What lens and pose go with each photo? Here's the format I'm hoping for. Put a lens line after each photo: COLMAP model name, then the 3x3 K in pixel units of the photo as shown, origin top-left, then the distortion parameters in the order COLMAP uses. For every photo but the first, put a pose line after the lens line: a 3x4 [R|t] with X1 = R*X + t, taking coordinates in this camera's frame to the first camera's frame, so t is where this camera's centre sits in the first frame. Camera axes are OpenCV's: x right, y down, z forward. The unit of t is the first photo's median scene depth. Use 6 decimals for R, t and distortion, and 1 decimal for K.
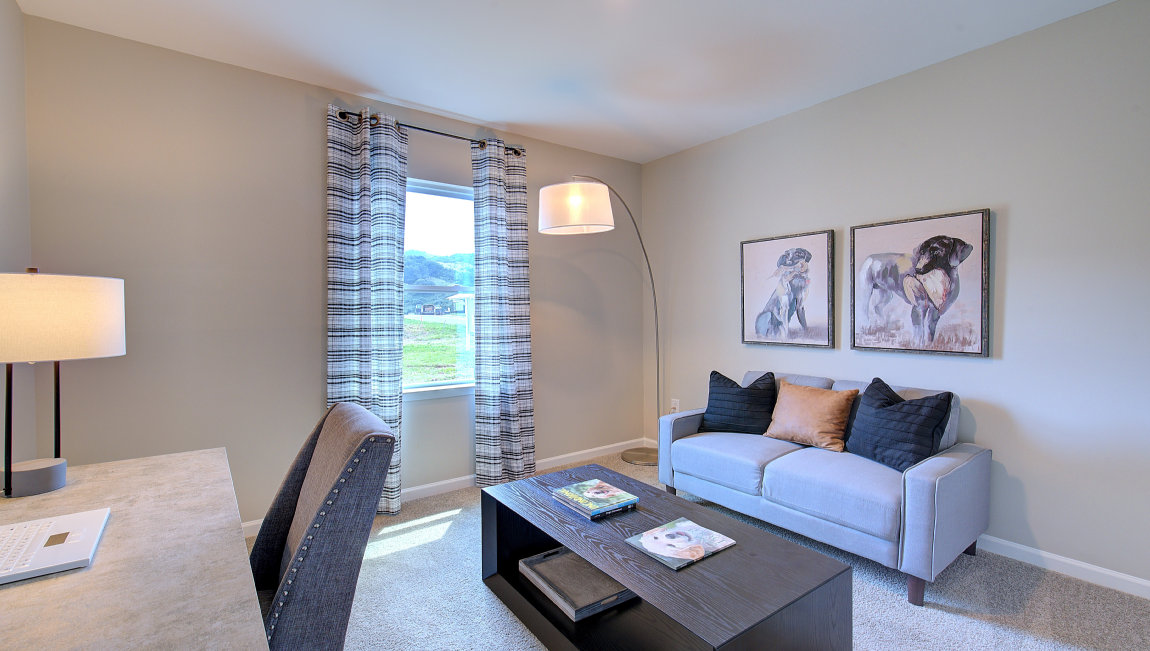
lens RADIAL K [[489.3, 0, 573.0], [0, 489.3, 331.9], [0, 0, 1]] dist [-0.000300, 0.000219]
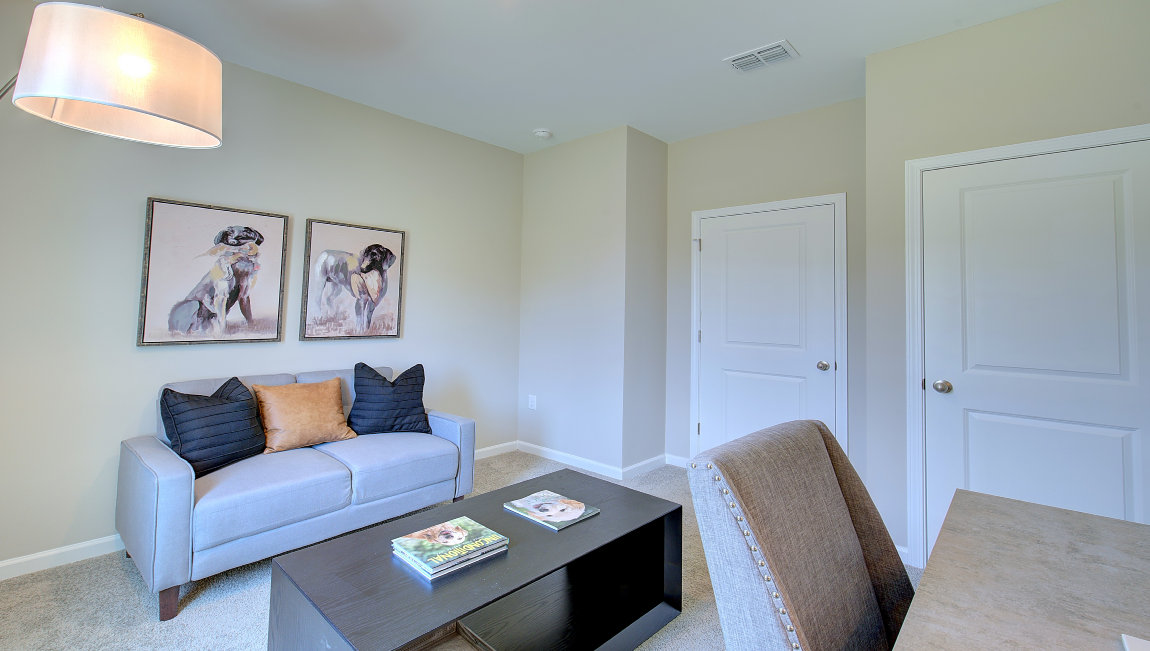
lens RADIAL K [[512.0, 0, 561.4], [0, 512.0, 288.6], [0, 0, 1]] dist [-0.001678, 0.000069]
pose [[-0.177389, 0.039290, 0.983356, -0.585750], [0.023405, 0.999089, -0.035697, -0.021667], [-0.983863, 0.016683, -0.178147, 0.712559]]
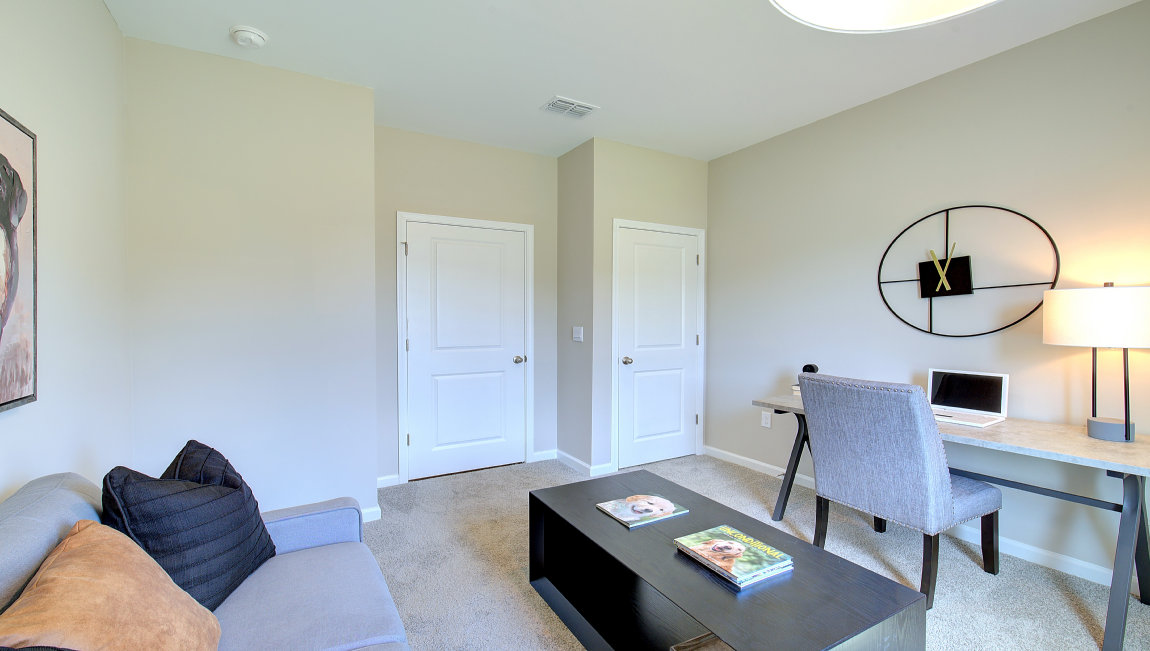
lens RADIAL K [[489.3, 0, 573.0], [0, 489.3, 331.9], [0, 0, 1]] dist [-0.000300, 0.000219]
pose [[-0.993932, 0.004848, 0.109886, 0.152203], [0.012605, 0.997467, 0.070006, -0.051134], [-0.109268, 0.070966, -0.991476, 1.310275]]
